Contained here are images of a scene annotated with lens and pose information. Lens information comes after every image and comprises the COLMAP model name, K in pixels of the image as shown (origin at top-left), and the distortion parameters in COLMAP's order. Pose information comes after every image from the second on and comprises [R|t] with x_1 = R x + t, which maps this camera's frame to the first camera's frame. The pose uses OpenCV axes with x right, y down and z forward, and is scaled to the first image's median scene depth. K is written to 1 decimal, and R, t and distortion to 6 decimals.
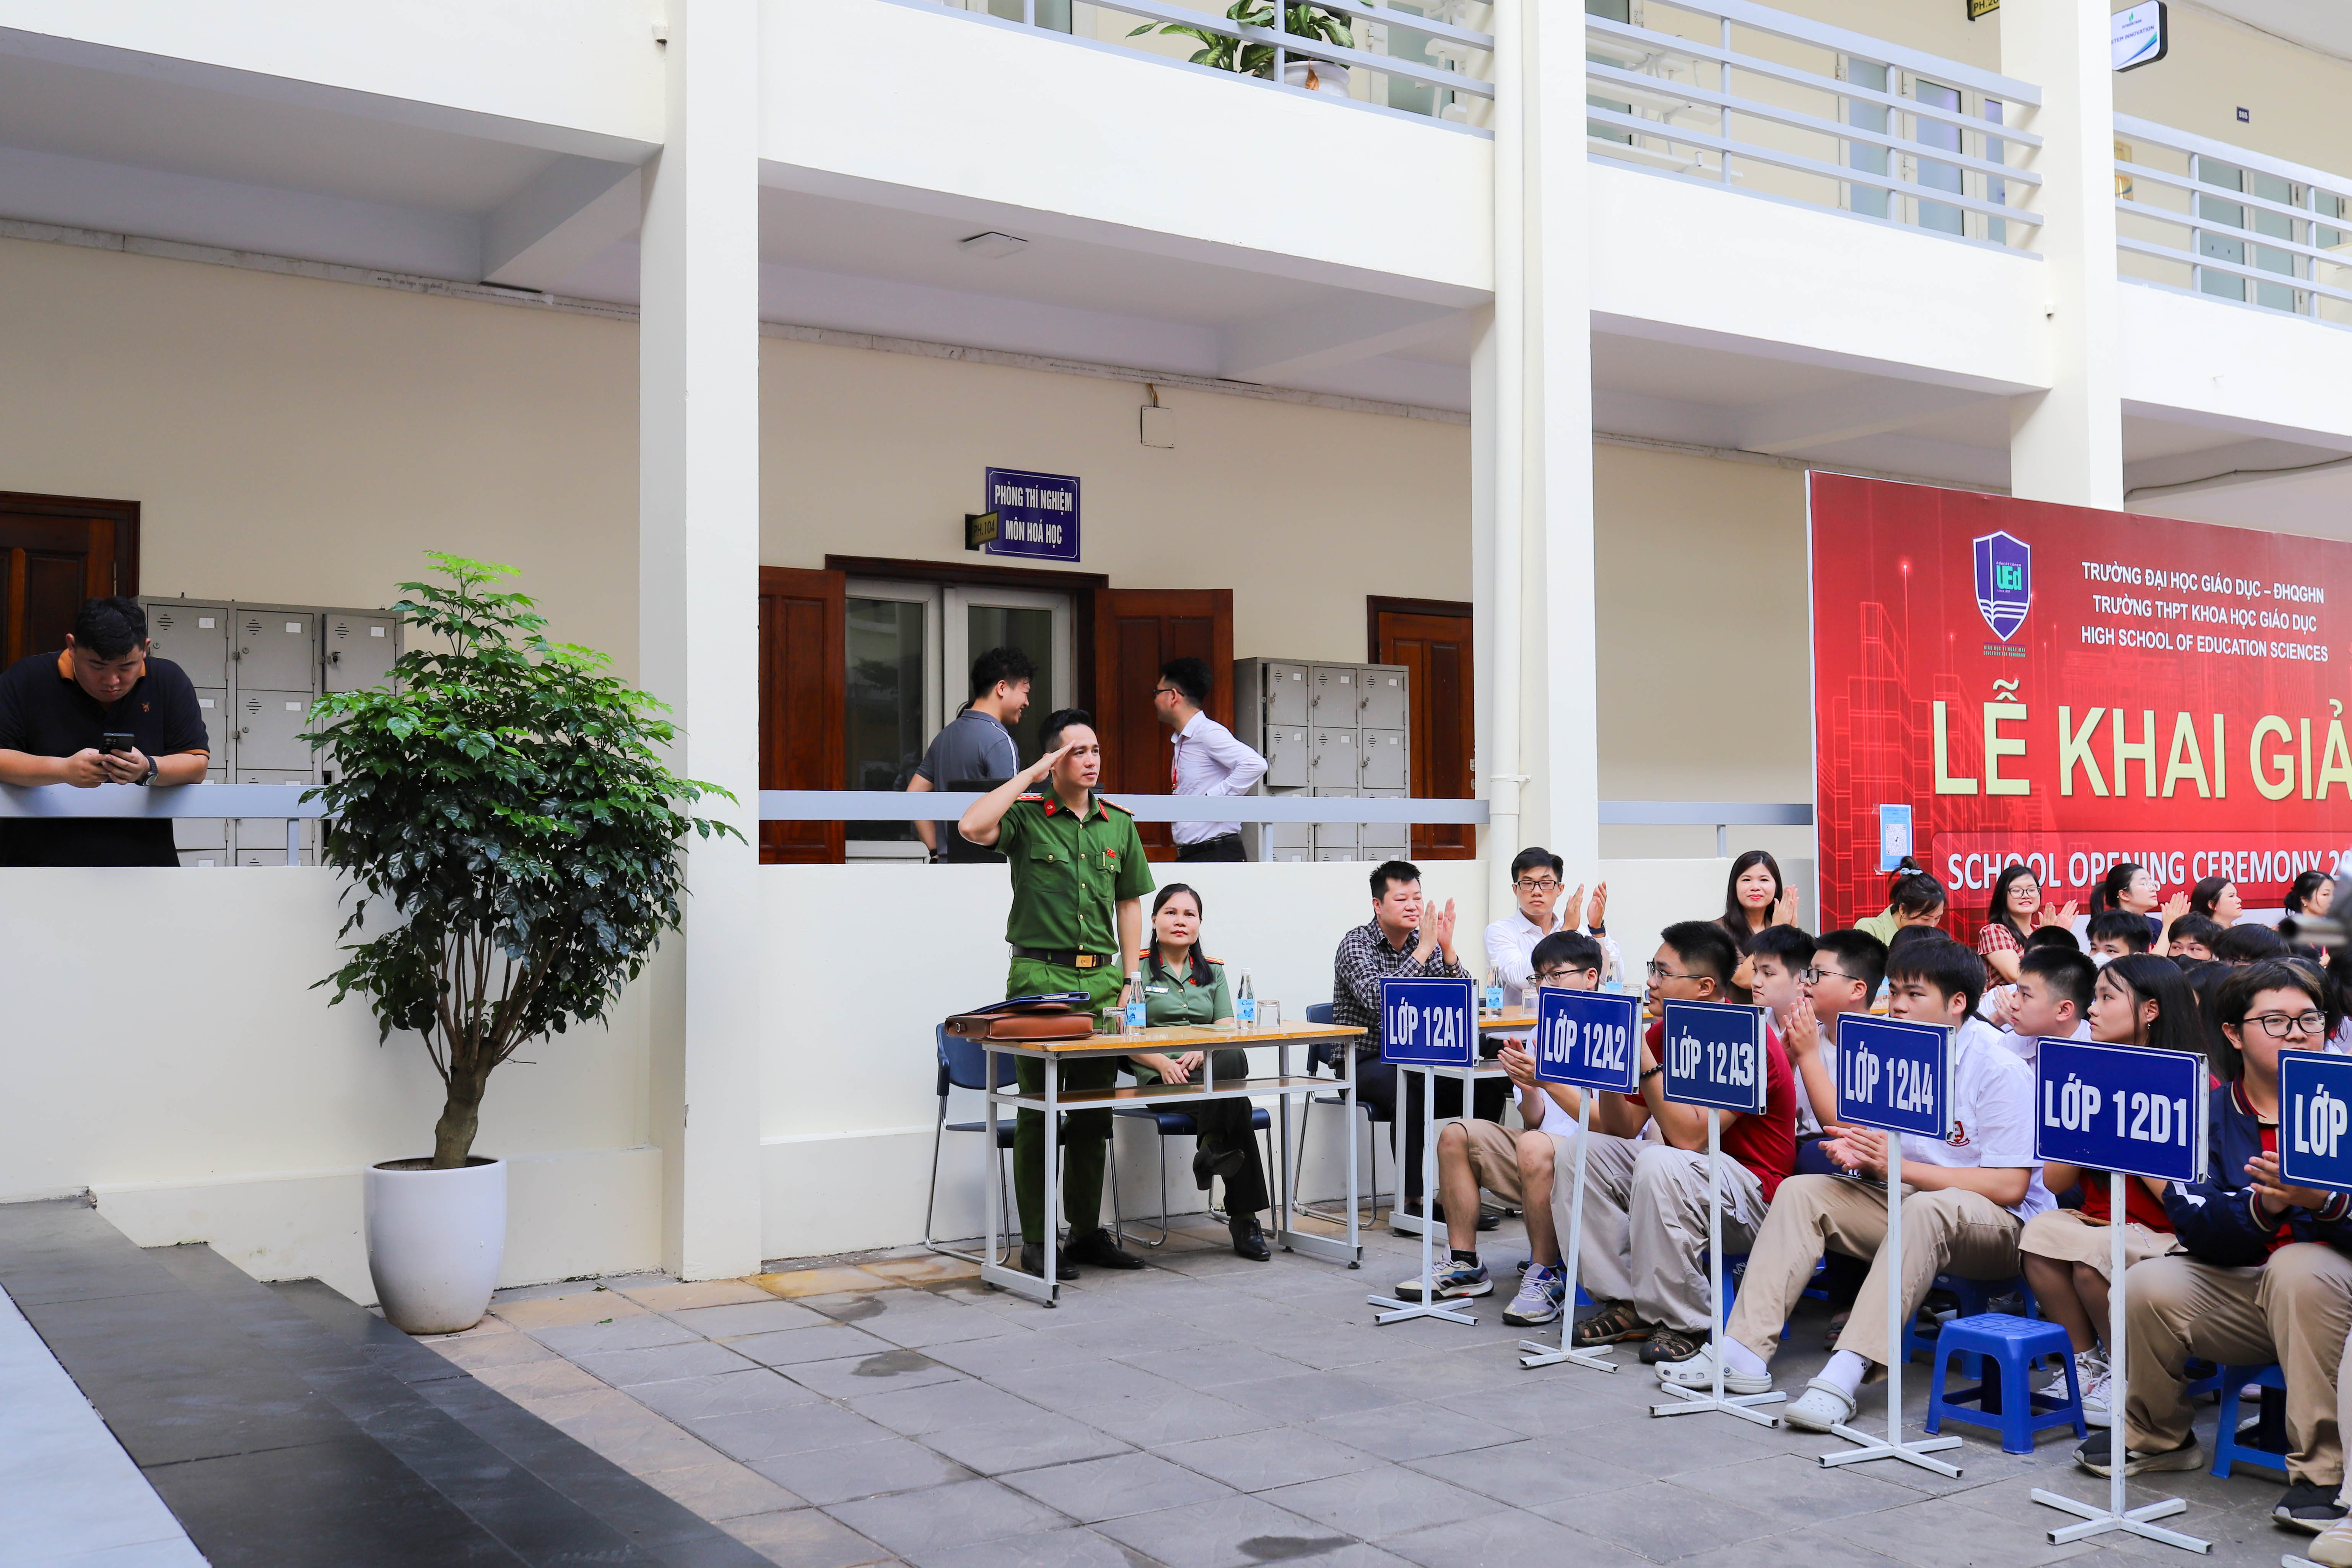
lens RADIAL K [[2253.0, 0, 1176.0], [0, 2253.0, 784.0], [0, 0, 1]] dist [-0.016814, 0.023579]
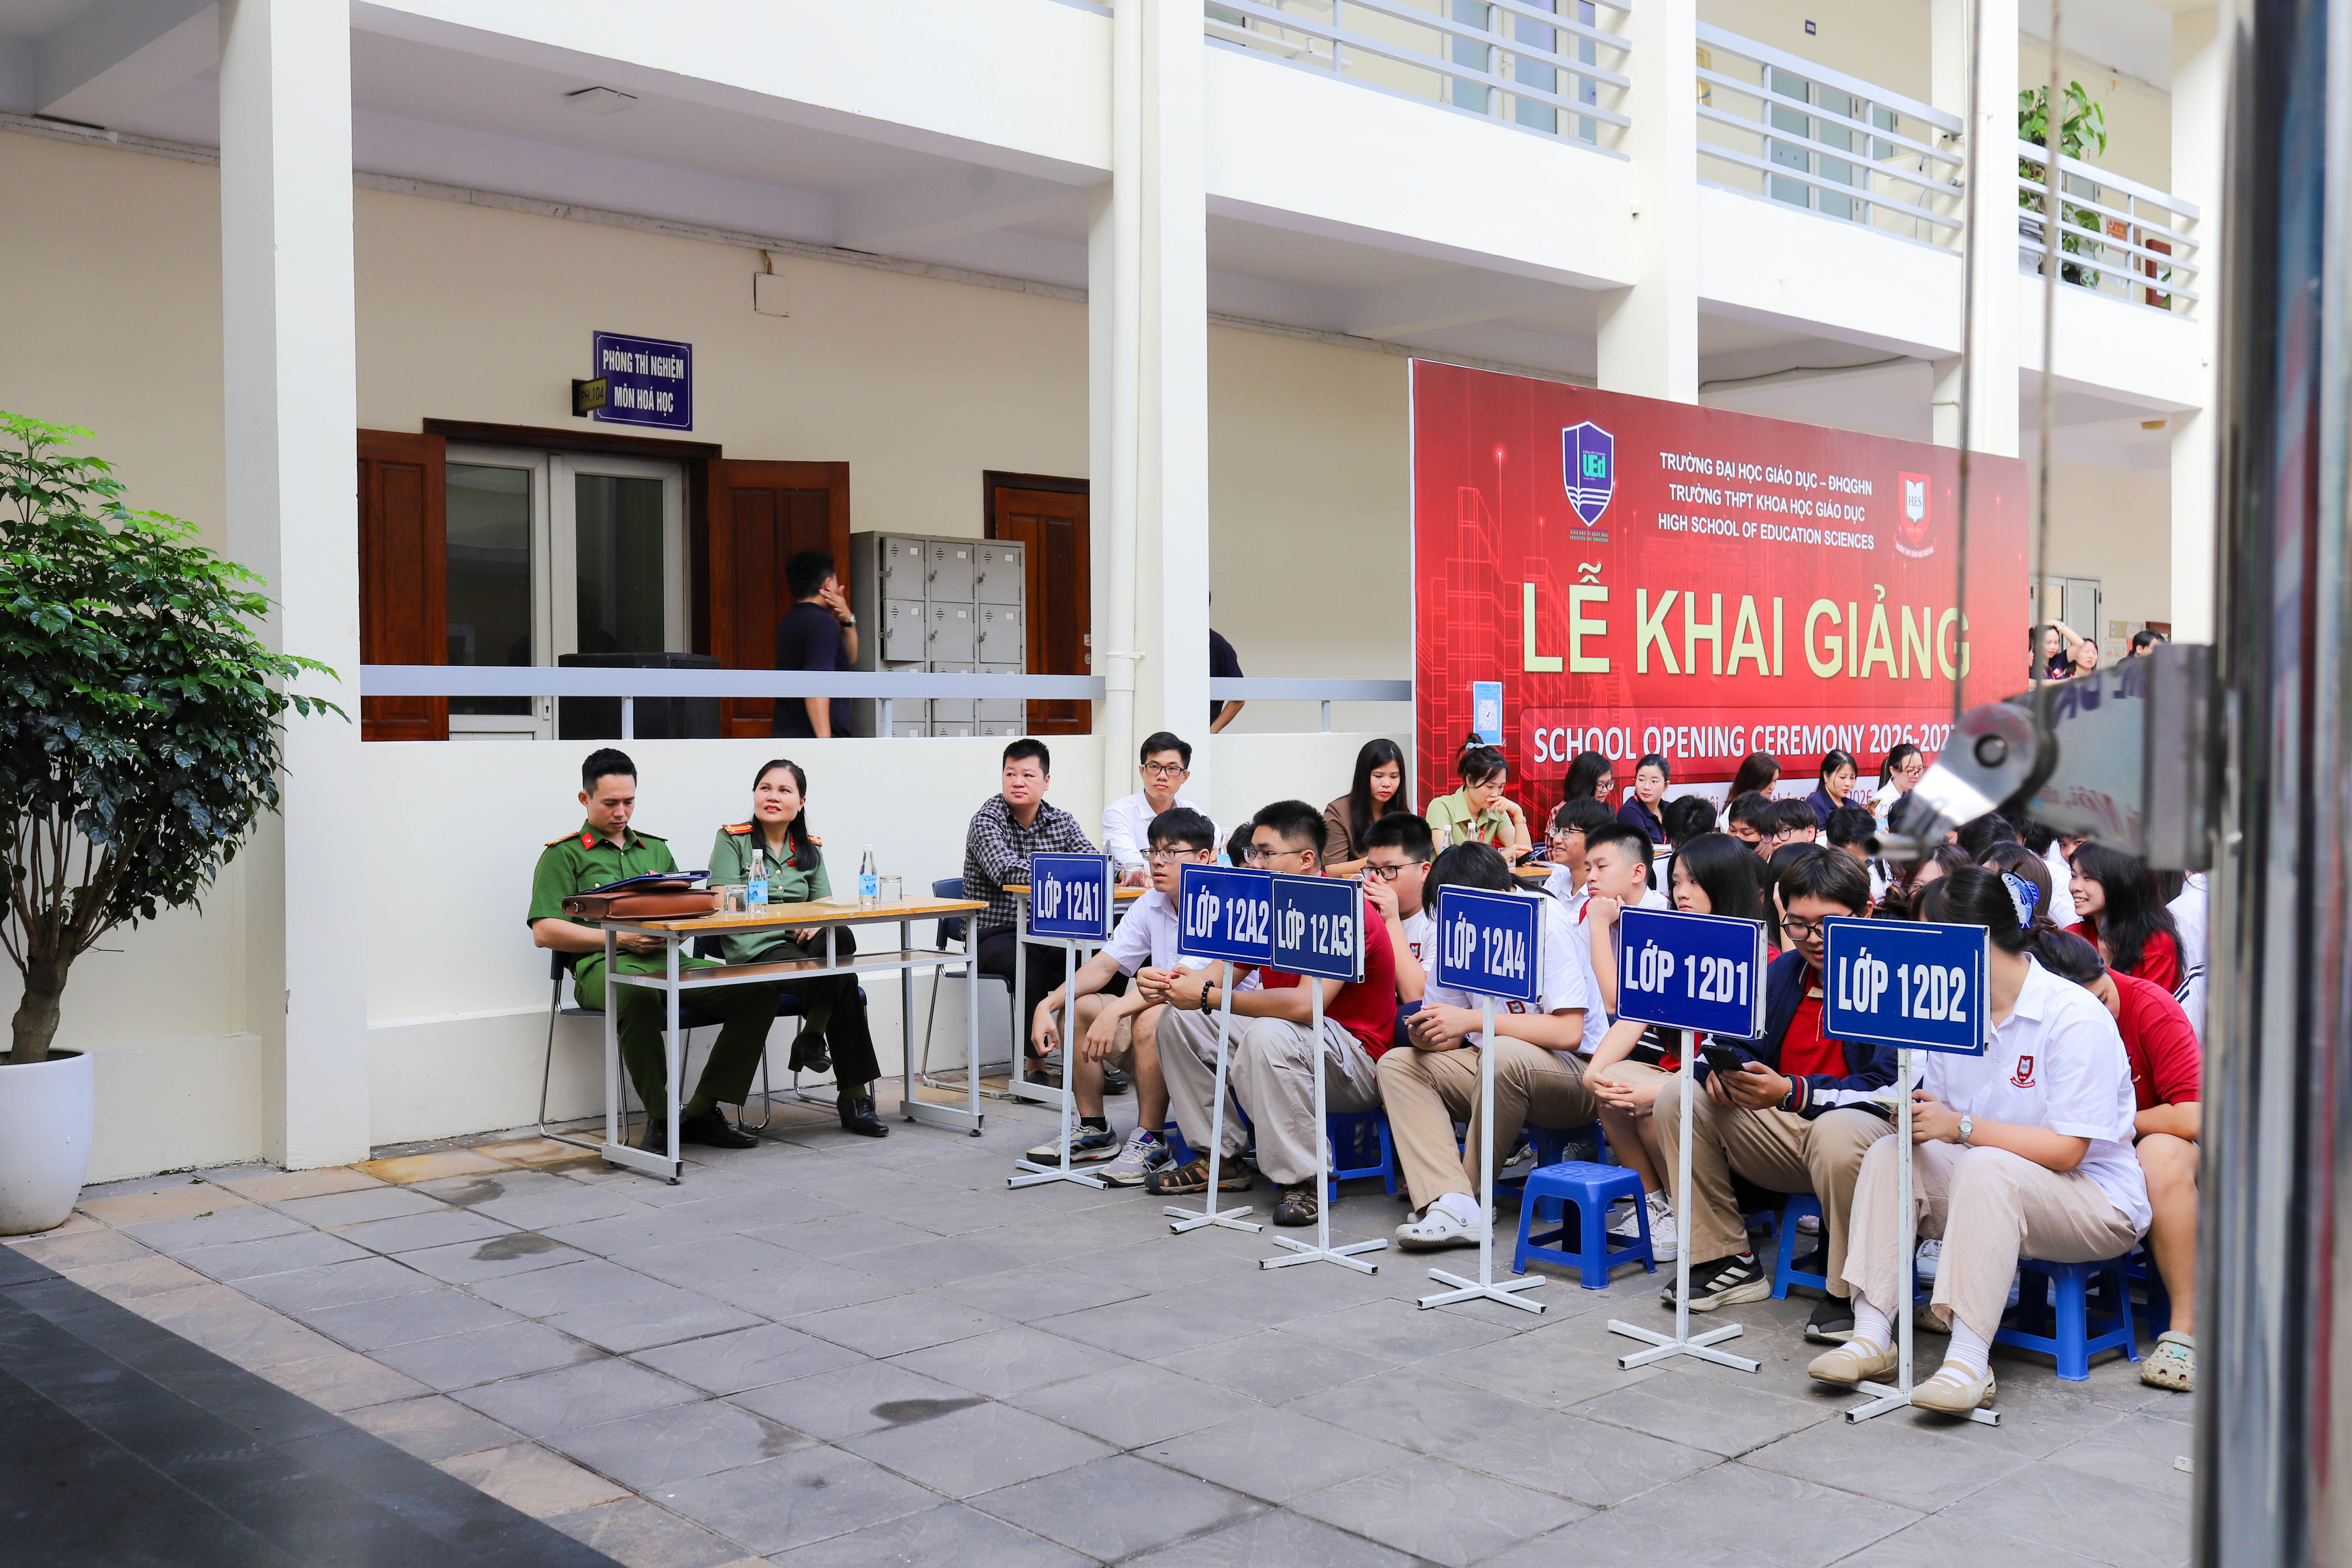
lens RADIAL K [[2239.0, 0, 1176.0], [0, 2239.0, 784.0], [0, 0, 1]] dist [-0.014683, 0.016200]
pose [[0.984826, -0.004154, 0.173493, -0.007533], [-0.006054, 0.998283, 0.058267, -0.004737], [-0.173437, -0.058433, 0.983110, -0.007788]]
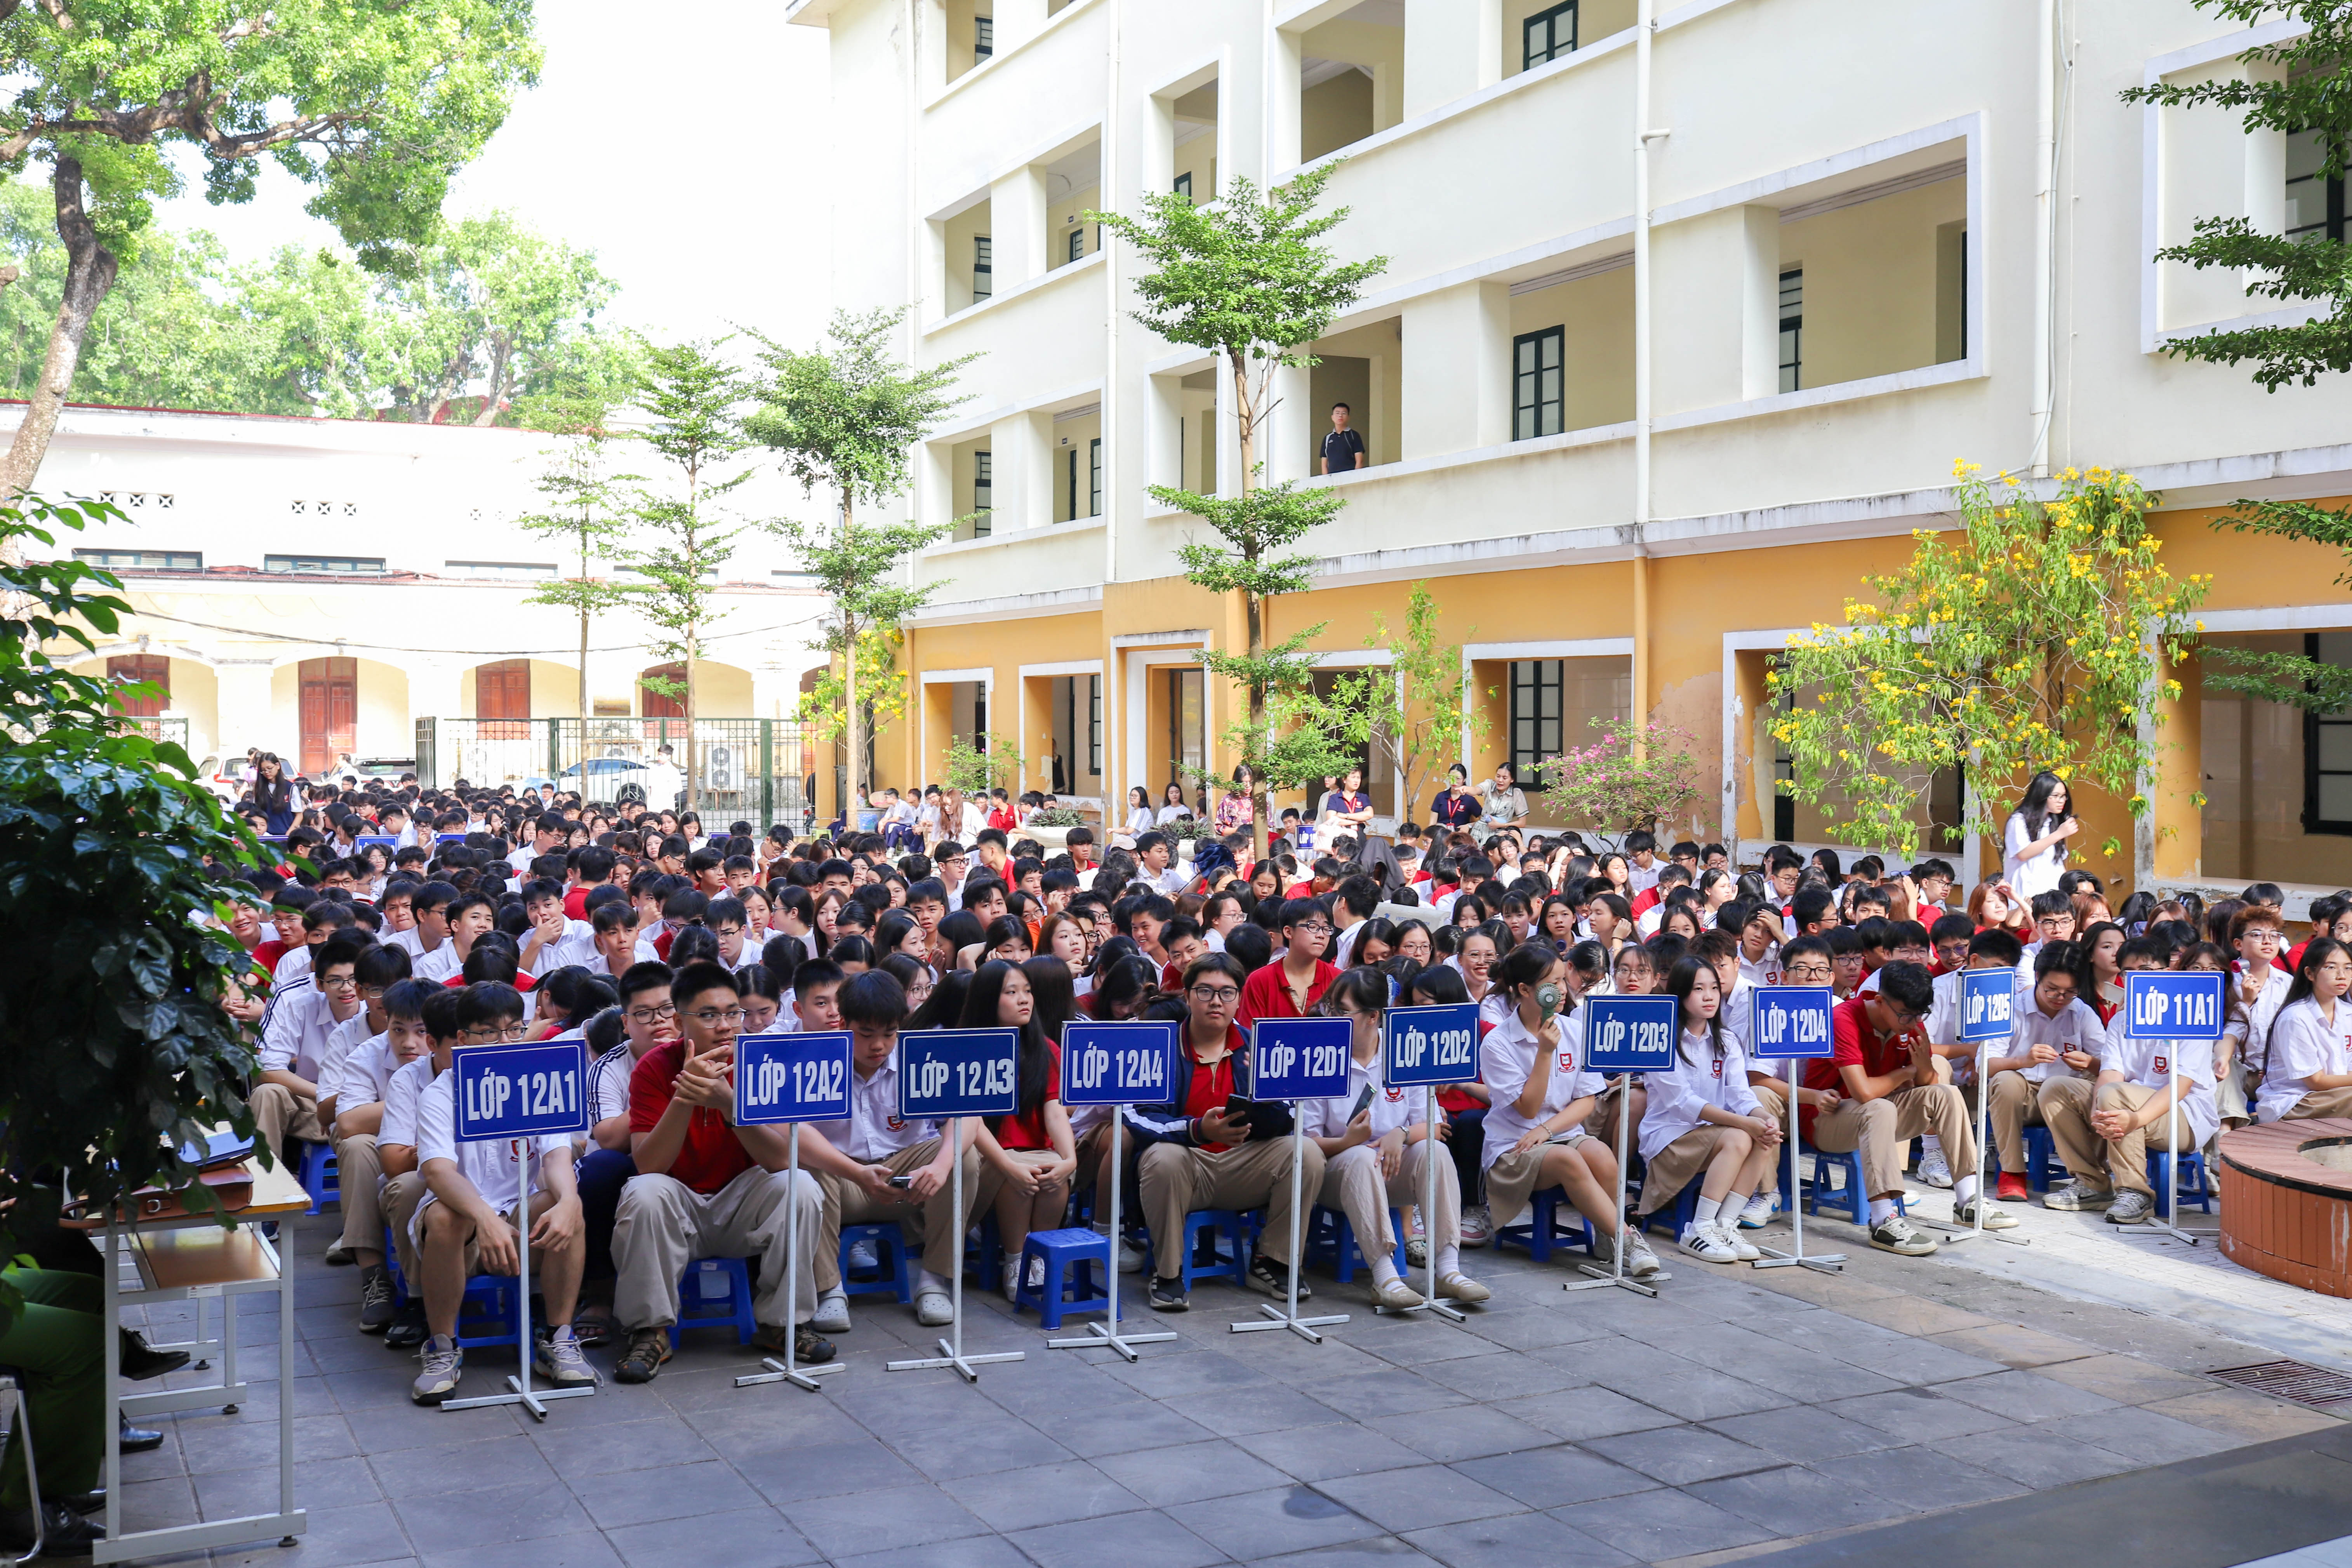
lens RADIAL K [[2117.7, 0, 1174.0], [0, 2117.7, 842.9], [0, 0, 1]] dist [-0.036248, 0.007256]
pose [[0.113737, -0.016630, 0.993372, -0.688422], [-0.028848, 0.999383, 0.020034, -0.020089], [-0.993092, -0.030936, 0.113187, 0.620212]]
